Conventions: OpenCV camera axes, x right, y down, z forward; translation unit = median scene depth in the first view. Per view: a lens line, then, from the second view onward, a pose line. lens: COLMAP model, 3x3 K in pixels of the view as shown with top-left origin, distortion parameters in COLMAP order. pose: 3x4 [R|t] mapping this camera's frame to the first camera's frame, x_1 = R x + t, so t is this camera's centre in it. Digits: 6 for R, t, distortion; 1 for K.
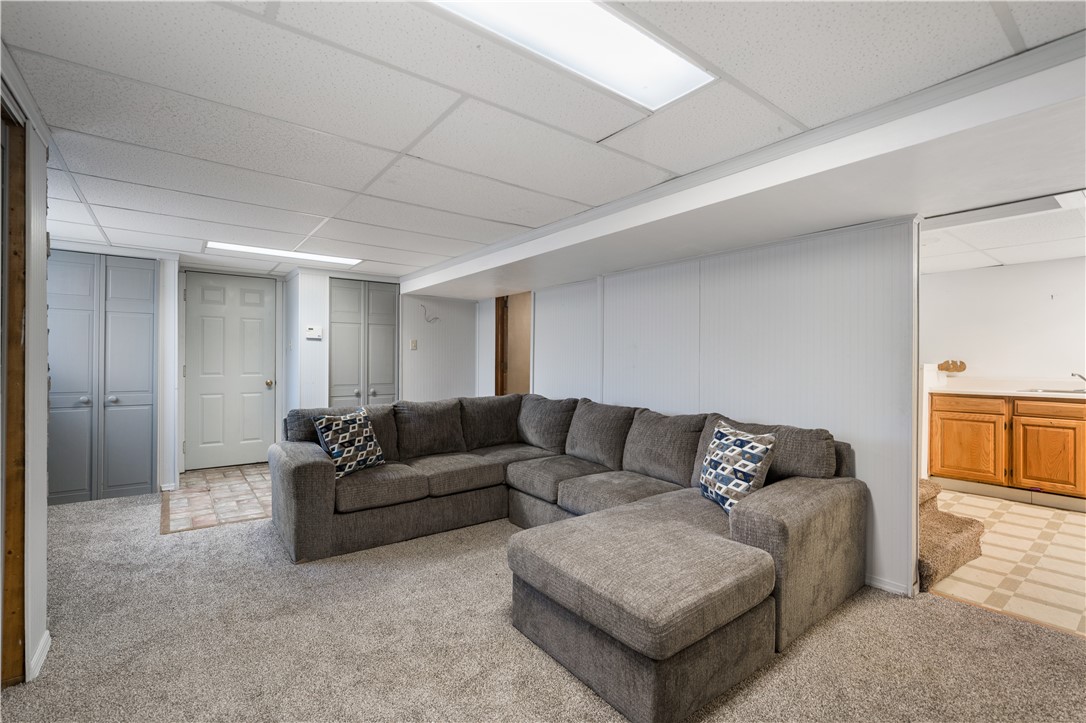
lens RADIAL K [[480.8, 0, 539.8], [0, 480.8, 361.8], [0, 0, 1]] dist [-0.000519, 0.000269]
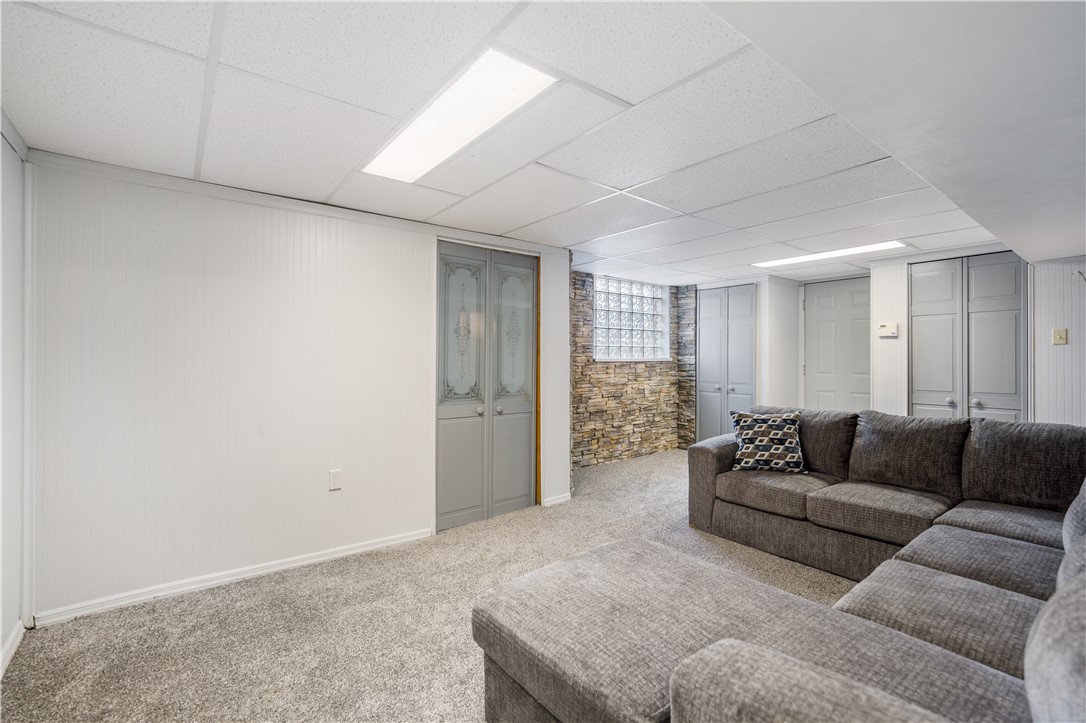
lens RADIAL K [[467.5, 0, 542.6], [0, 467.5, 360.2], [0, 0, 1]] dist [0.002024, 0.000438]
pose [[0.031111, -0.000438, -0.999516, 0.479424], [-0.002202, 0.999997, -0.000506, -0.002478], [0.999514, 0.002217, 0.031110, 0.412117]]
